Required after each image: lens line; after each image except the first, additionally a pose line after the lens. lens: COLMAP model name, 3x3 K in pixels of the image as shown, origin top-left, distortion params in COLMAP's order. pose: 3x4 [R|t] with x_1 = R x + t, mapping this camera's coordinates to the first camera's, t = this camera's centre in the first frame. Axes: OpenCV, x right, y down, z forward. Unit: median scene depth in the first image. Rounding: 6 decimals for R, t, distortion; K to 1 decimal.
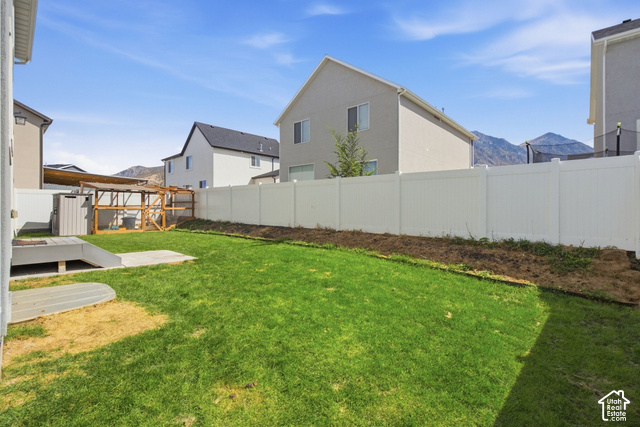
lens RADIAL K [[294.2, 0, 319.5], [0, 294.2, 208.7], [0, 0, 1]] dist [0.000013, -0.000222]
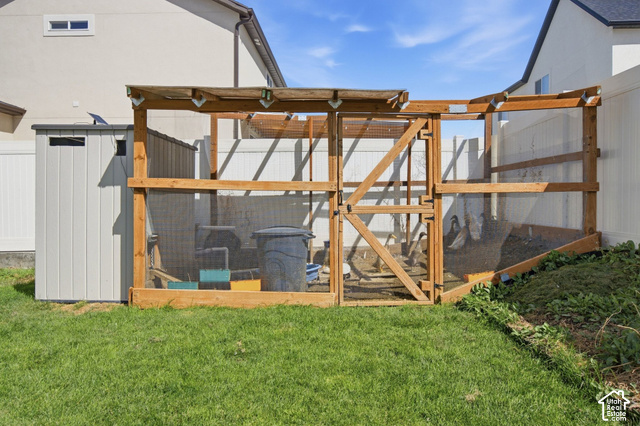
lens RADIAL K [[400.9, 0, 318.8], [0, 400.9, 203.3], [0, 0, 1]] dist [0.002180, 0.001348]
pose [[0.613382, 0.007704, -0.789749, -0.327792], [0.004397, 0.999904, 0.013169, 0.005018], [0.789774, -0.011550, 0.613289, 0.694410]]
